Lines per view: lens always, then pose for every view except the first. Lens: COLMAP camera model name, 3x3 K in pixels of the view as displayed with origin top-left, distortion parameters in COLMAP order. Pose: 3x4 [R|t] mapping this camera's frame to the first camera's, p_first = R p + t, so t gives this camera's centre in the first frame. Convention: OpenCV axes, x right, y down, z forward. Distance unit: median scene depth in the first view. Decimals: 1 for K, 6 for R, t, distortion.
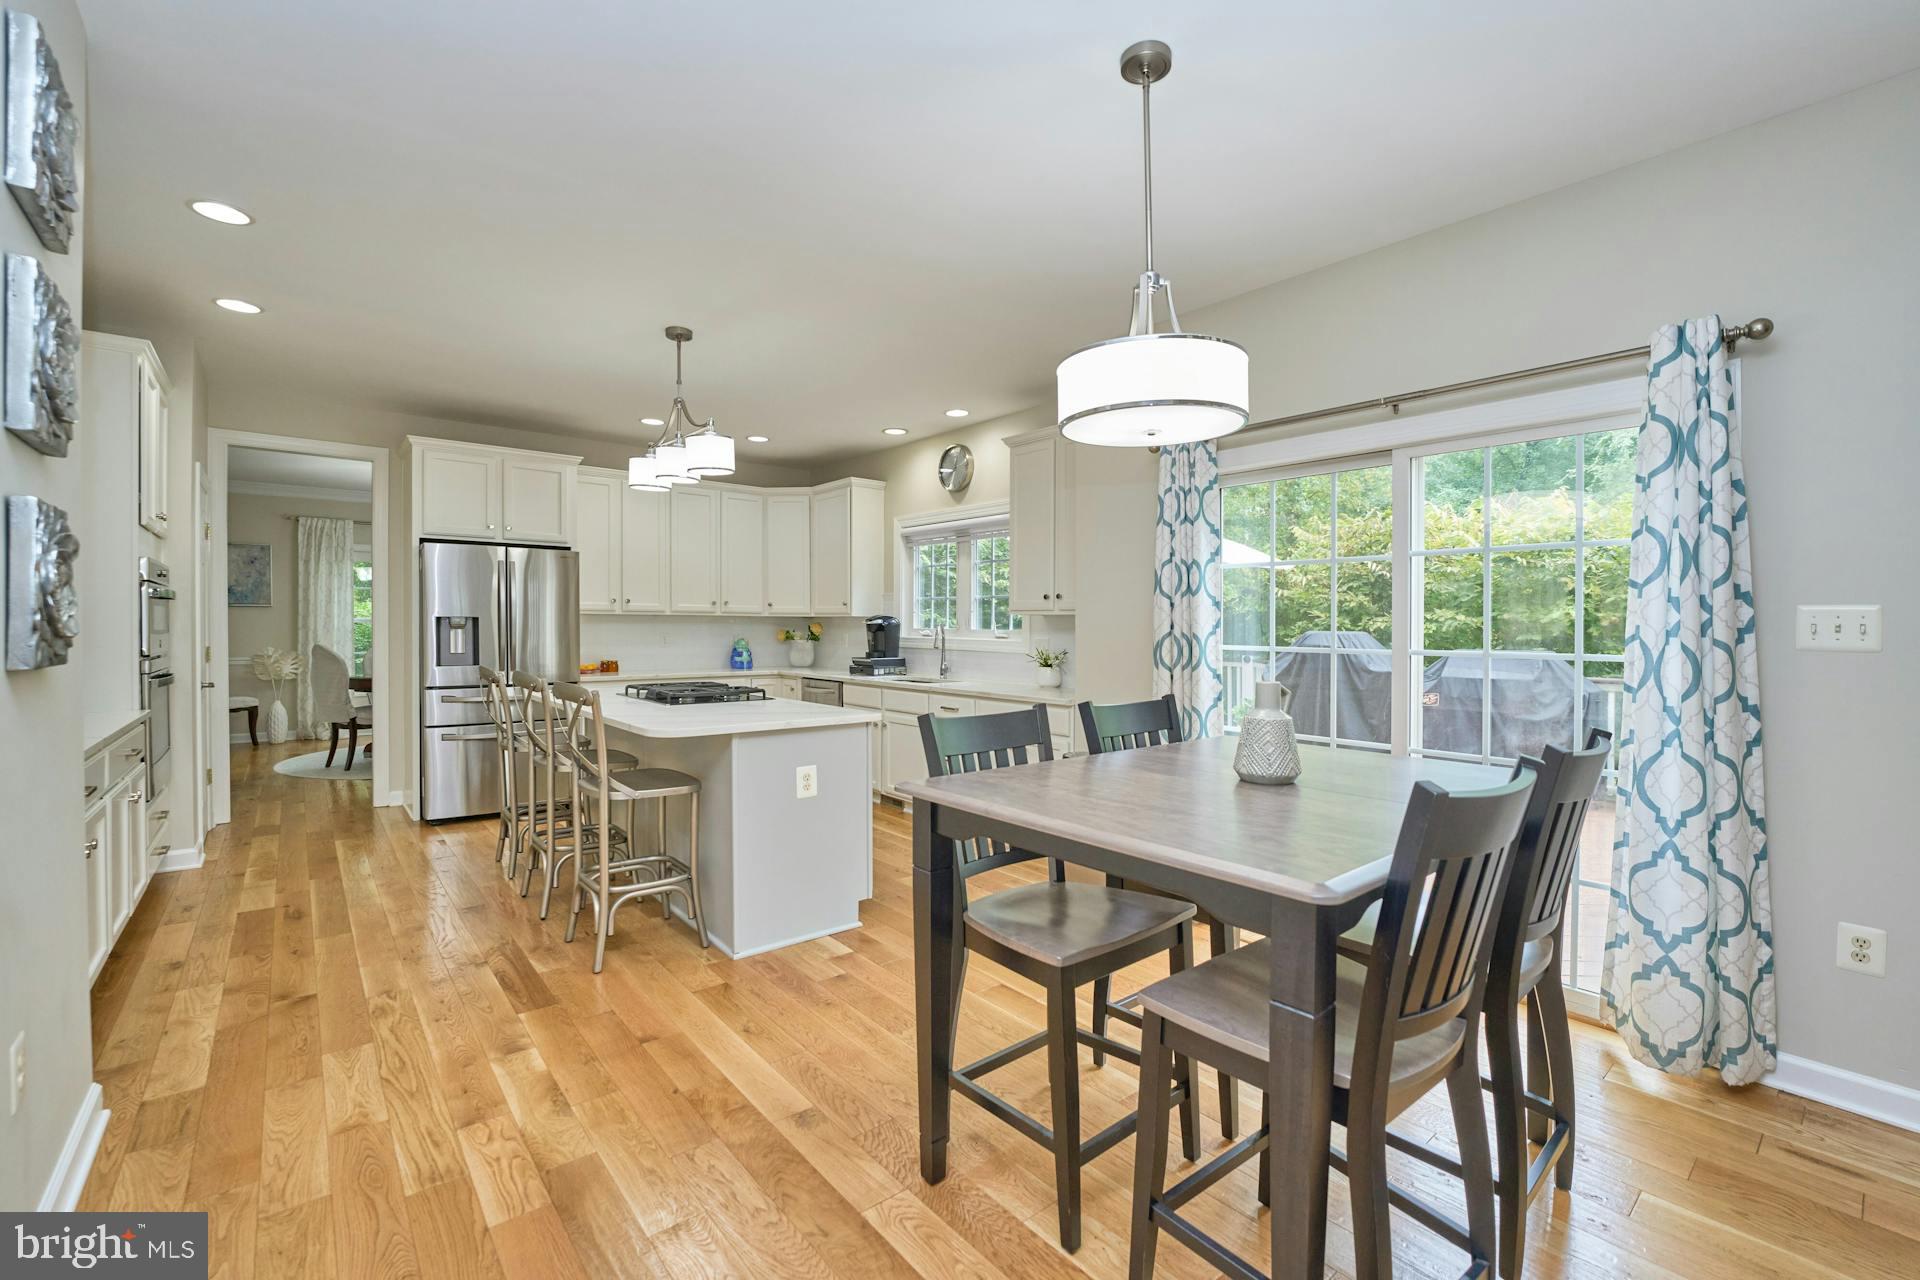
lens RADIAL K [[802.5, 0, 960.5], [0, 802.5, 650.4], [0, 0, 1]] dist [-0.026451, 0.002849]
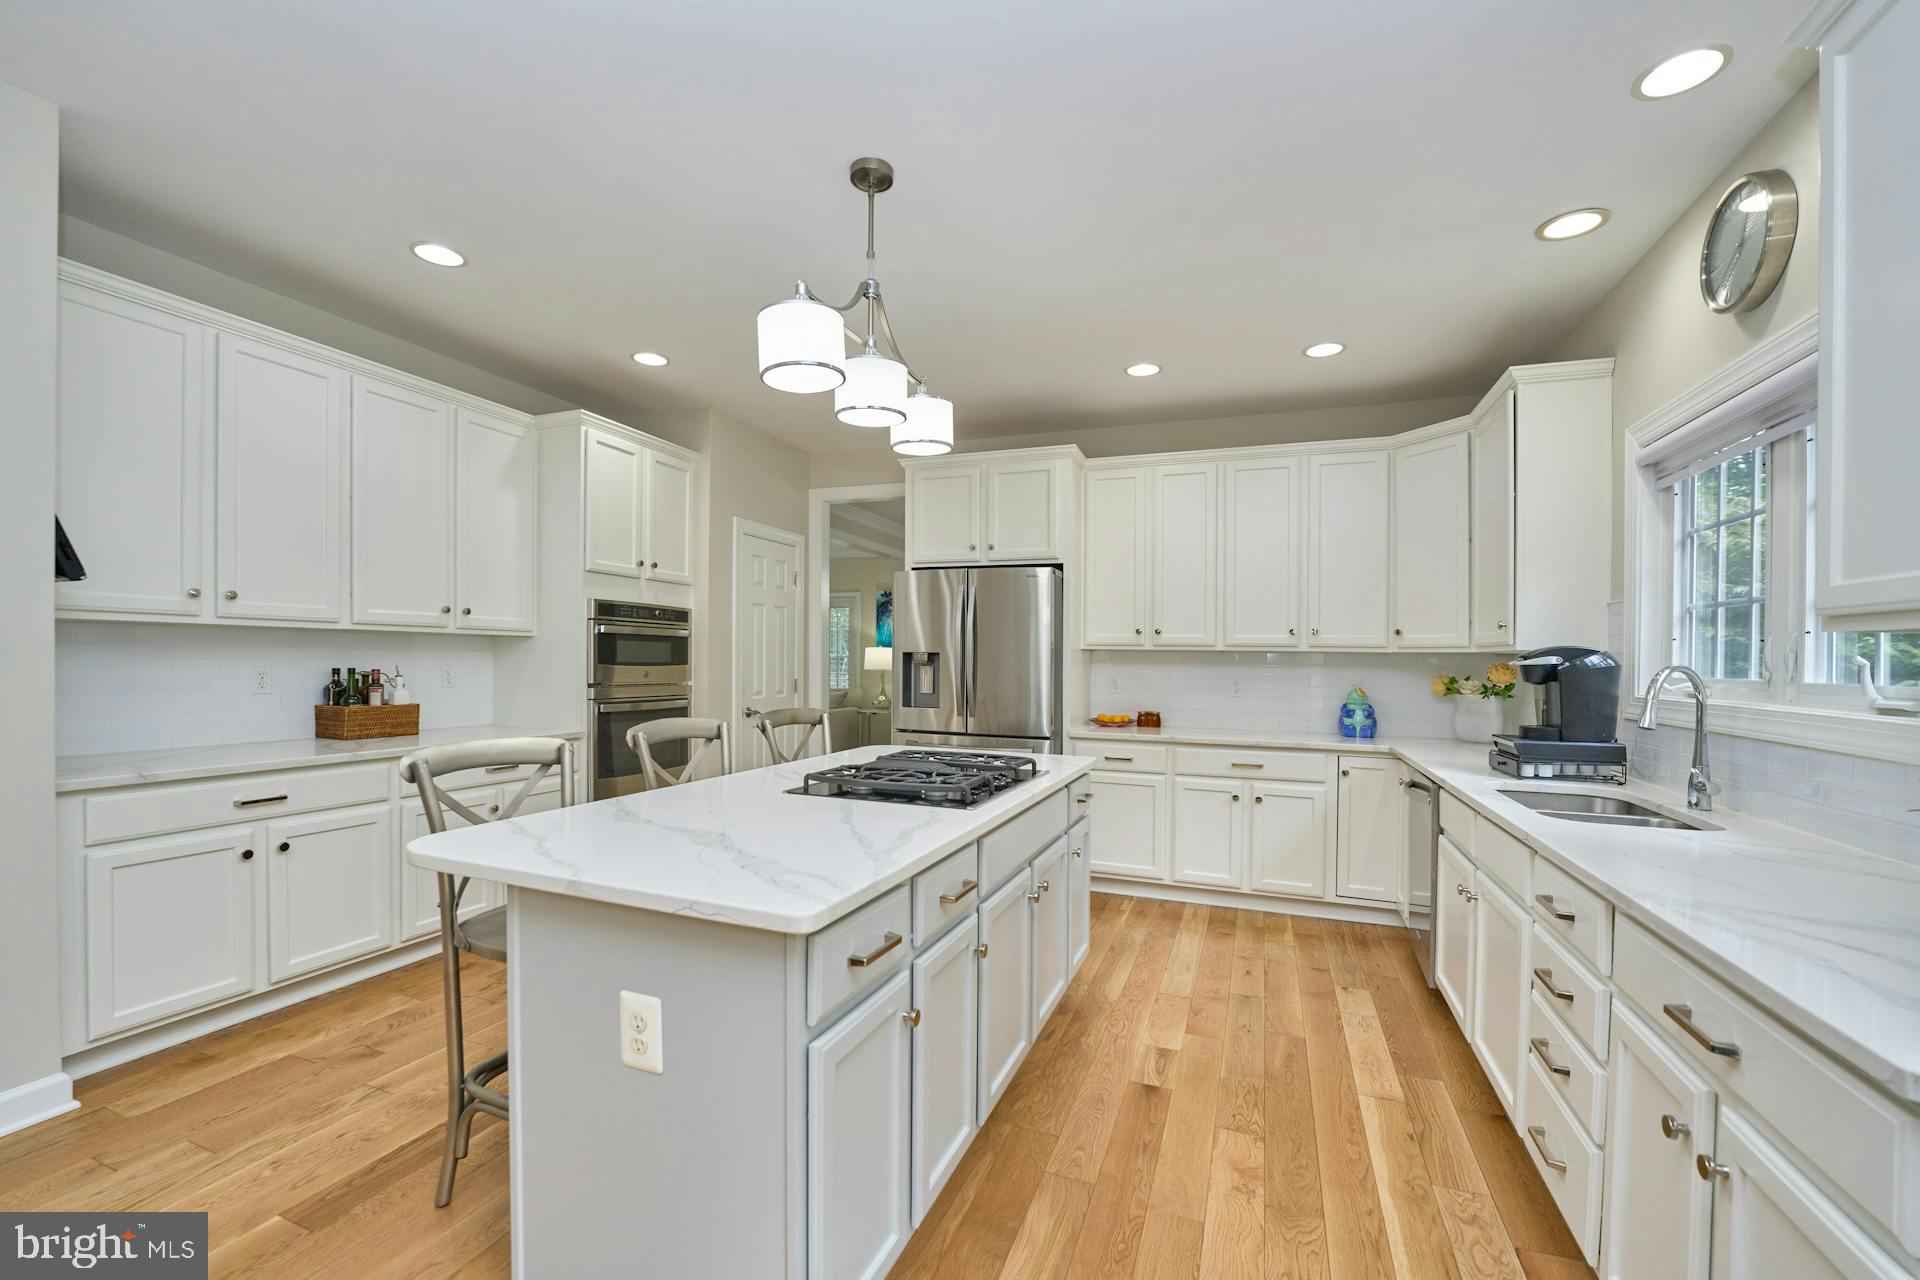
lens RADIAL K [[802.5, 0, 940.7], [0, 802.5, 666.9], [0, 0, 1]] dist [-0.026451, 0.002849]
pose [[0.477148, 0.008793, -0.878779, 0.124142], [-0.041432, 0.999063, -0.012499, -0.012122], [0.877846, 0.042373, 0.477065, 0.477261]]
